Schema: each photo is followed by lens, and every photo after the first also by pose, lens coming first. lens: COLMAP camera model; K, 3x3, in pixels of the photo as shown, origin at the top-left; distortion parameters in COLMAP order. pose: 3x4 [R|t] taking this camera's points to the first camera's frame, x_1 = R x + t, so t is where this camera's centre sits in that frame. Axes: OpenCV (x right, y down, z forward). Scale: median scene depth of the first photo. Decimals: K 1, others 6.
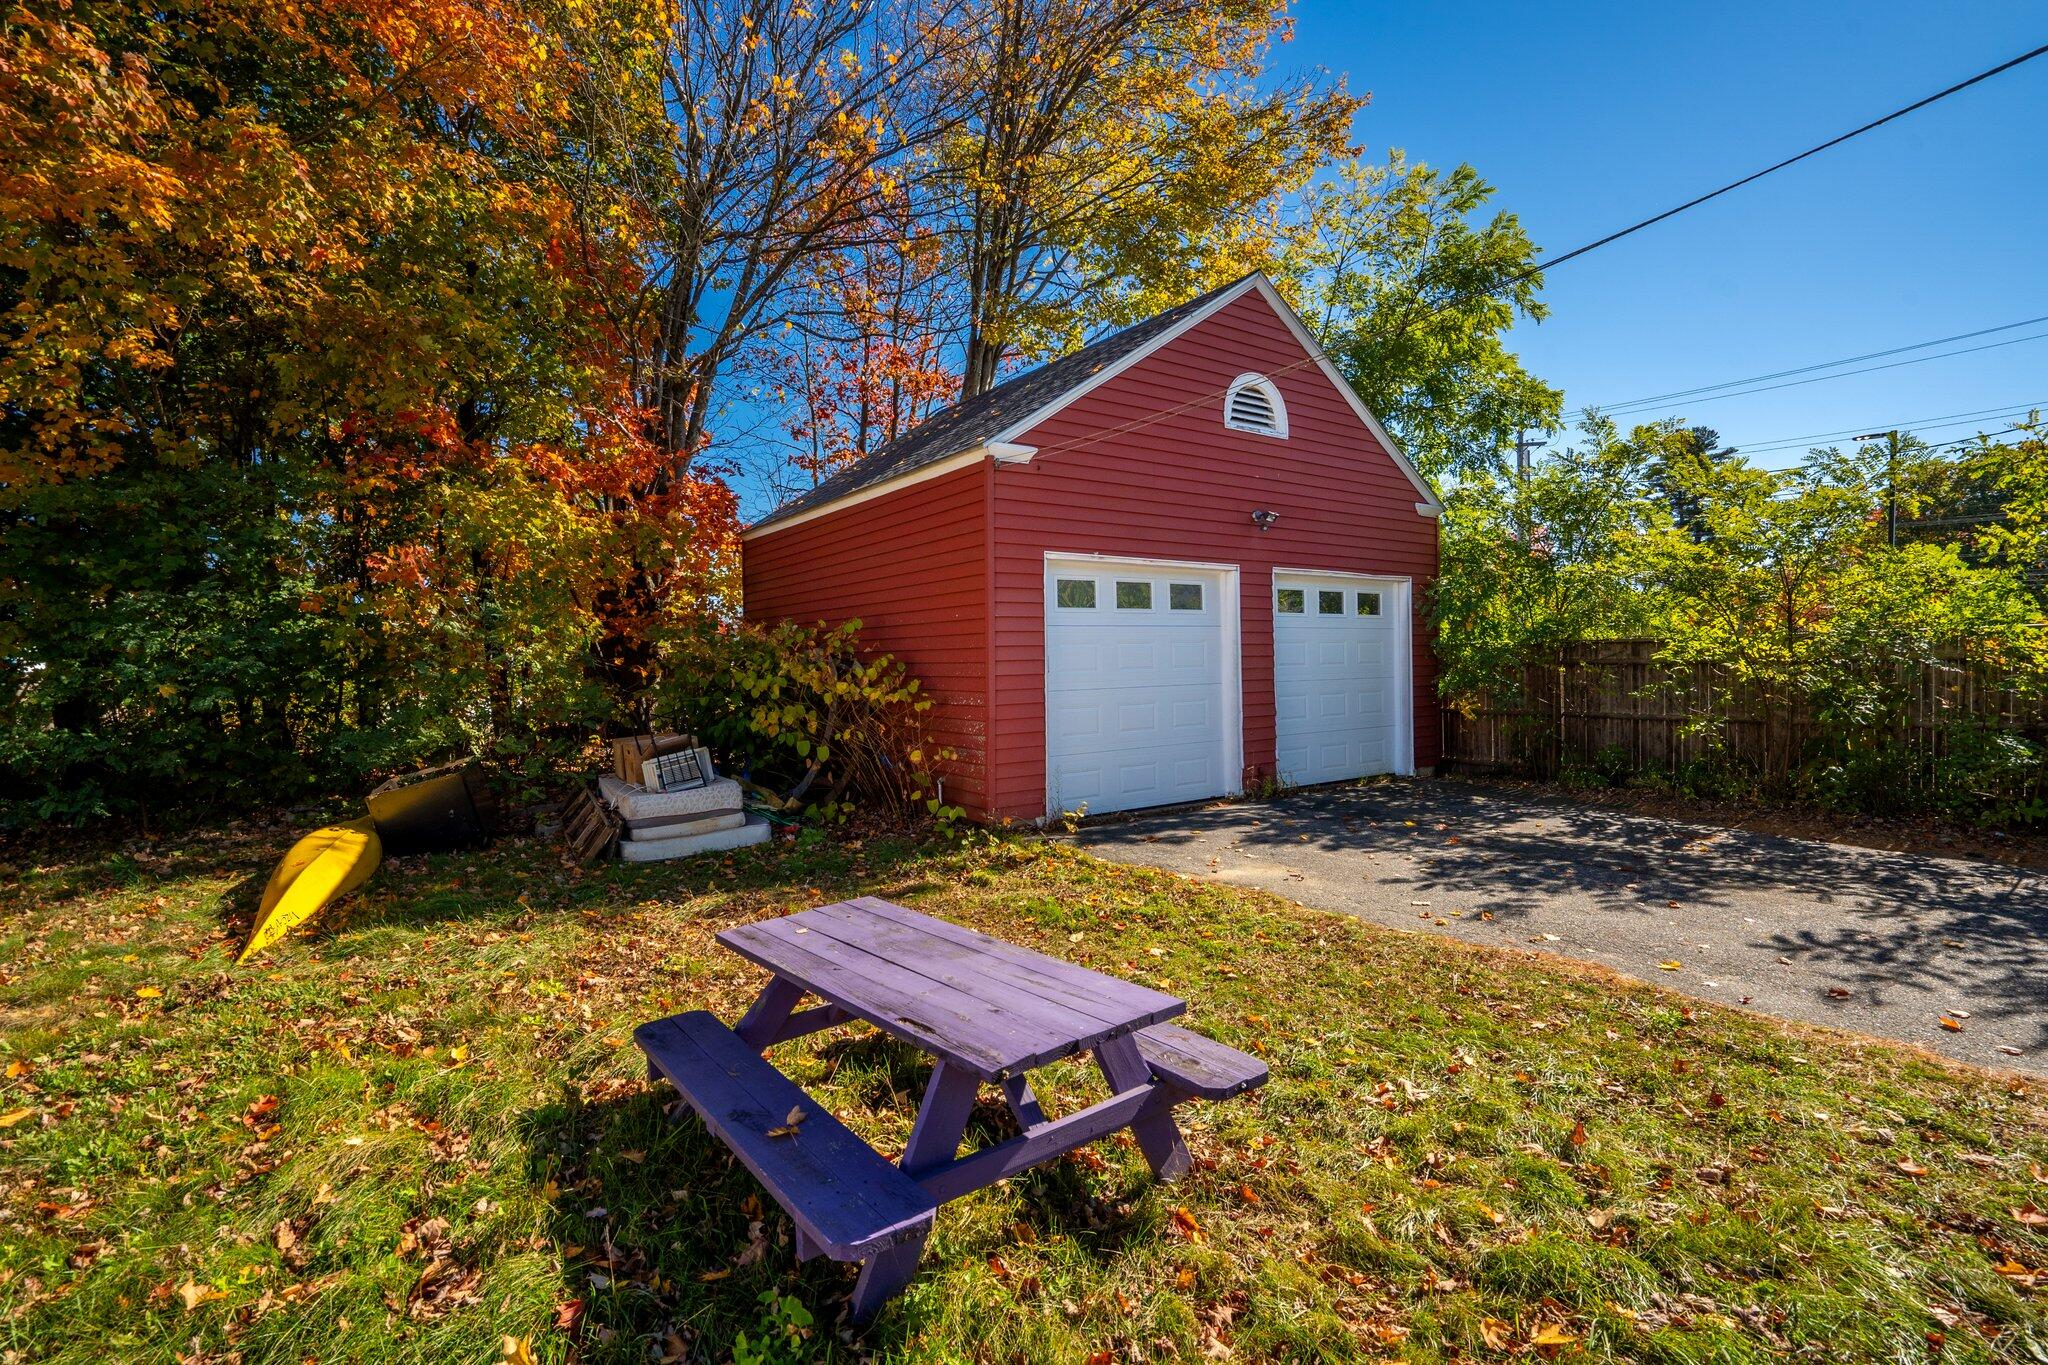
lens RADIAL K [[946.8, 0, 1024.0], [0, 946.8, 682.5], [0, 0, 1]] dist [-0.060950, 0.023887]
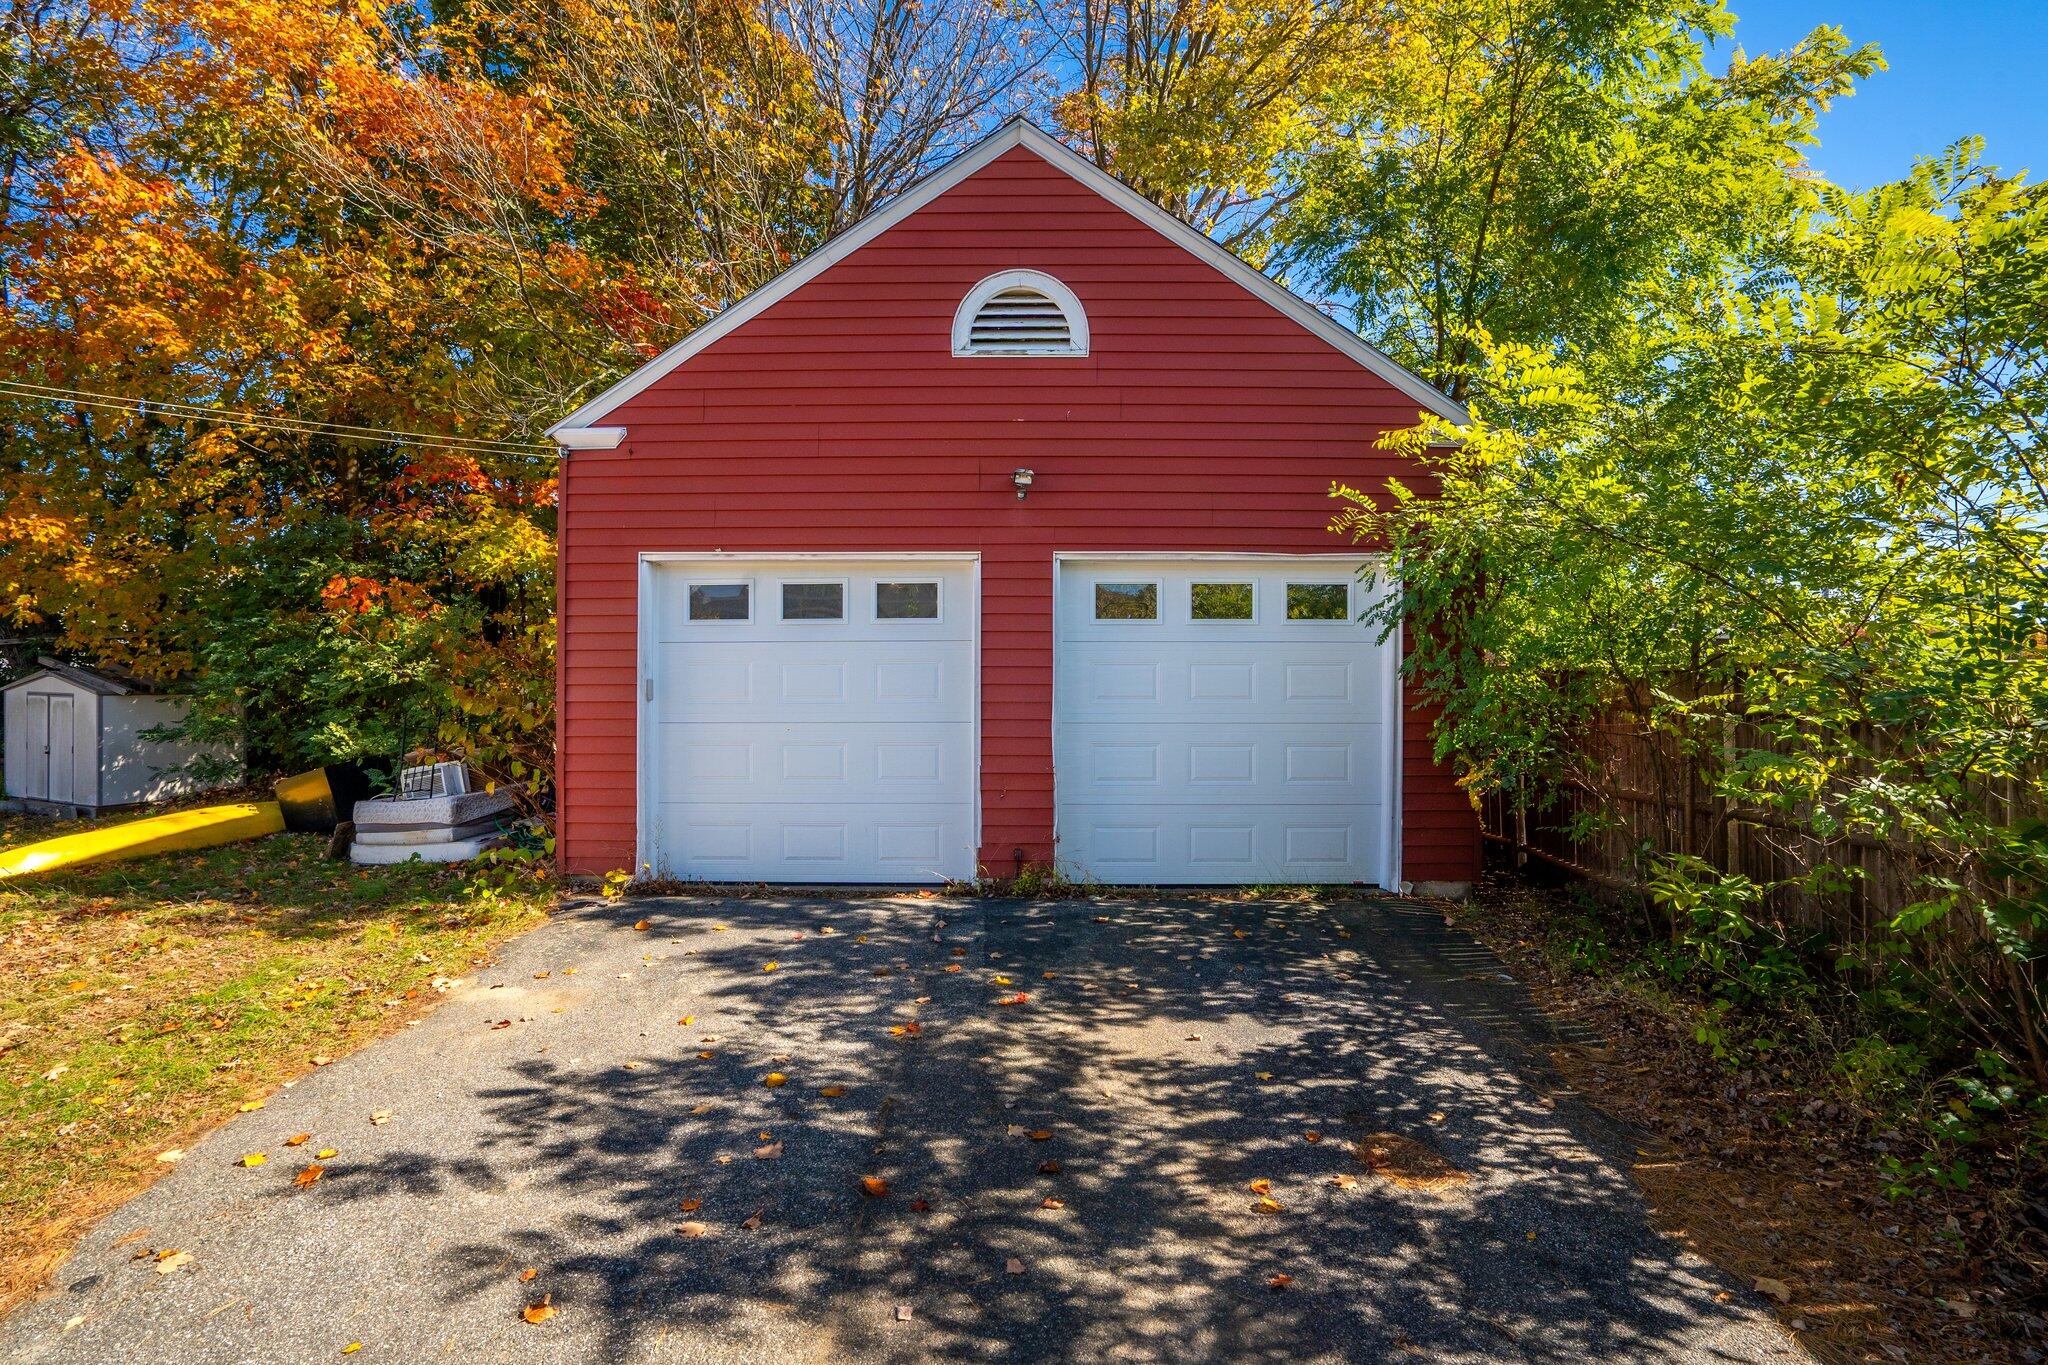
lens RADIAL K [[946.8, 0, 1024.0], [0, 946.8, 682.5], [0, 0, 1]] dist [-0.060950, 0.023887]
pose [[0.807228, 0.017650, -0.589976, 0.665368], [-0.031223, 0.999430, -0.012821, -0.021701], [0.589413, 0.028770, 0.807319, 0.467826]]
